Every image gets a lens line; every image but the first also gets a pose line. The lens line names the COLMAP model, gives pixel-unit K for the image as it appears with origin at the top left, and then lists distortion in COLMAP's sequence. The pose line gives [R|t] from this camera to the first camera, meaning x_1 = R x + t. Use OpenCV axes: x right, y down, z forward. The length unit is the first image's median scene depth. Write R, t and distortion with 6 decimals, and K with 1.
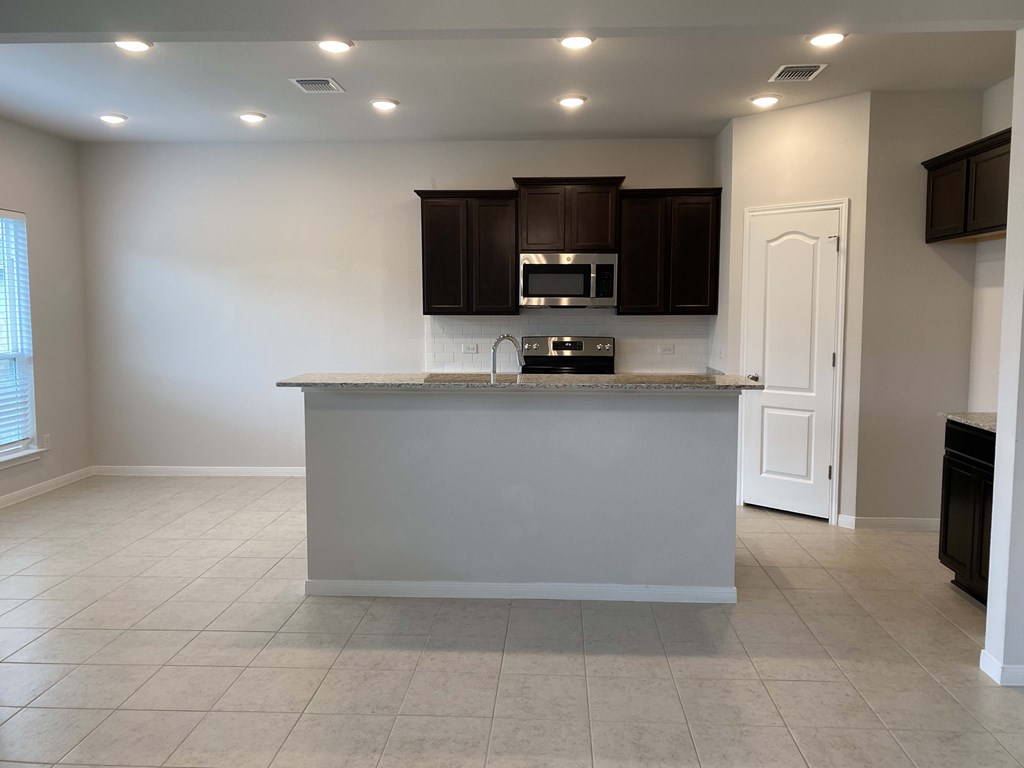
lens RADIAL K [[780.4, 0, 507.5], [0, 780.4, 382.6], [0, 0, 1]] dist [0.041342, -0.028428]
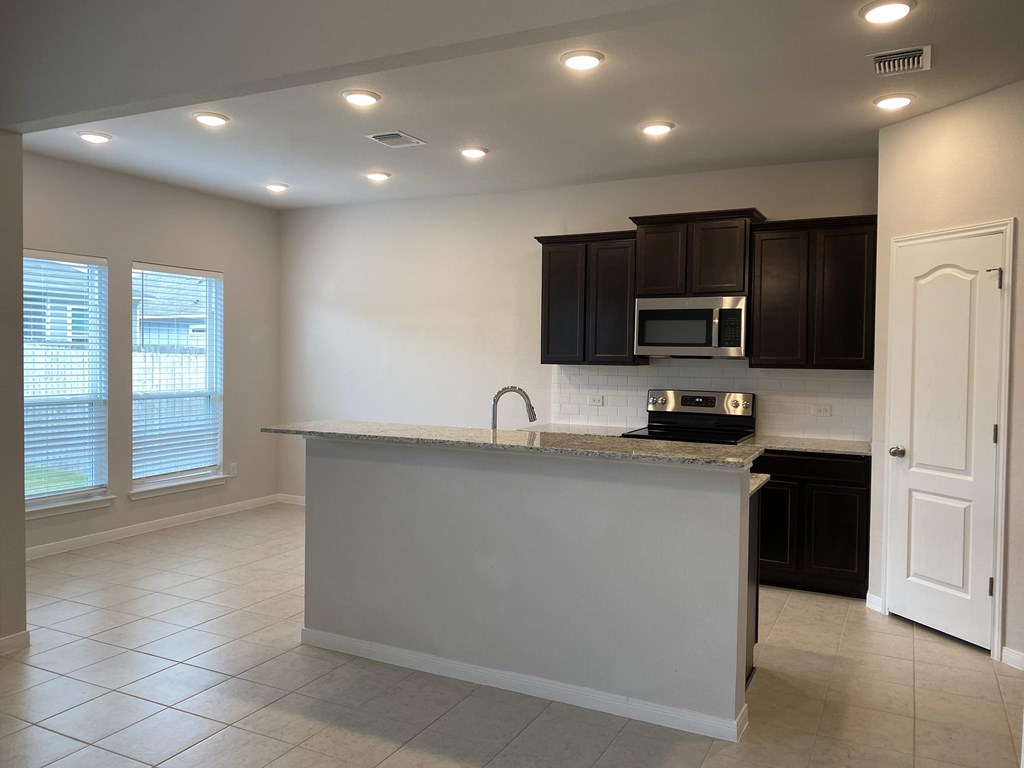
lens RADIAL K [[780.4, 0, 512.9], [0, 780.4, 379.1], [0, 0, 1]] dist [0.041342, -0.028428]
pose [[0.916497, 0.023889, -0.399327, 0.273632], [-0.049680, 0.997285, -0.054360, -0.016009], [0.396944, 0.069660, 0.915196, 0.123987]]
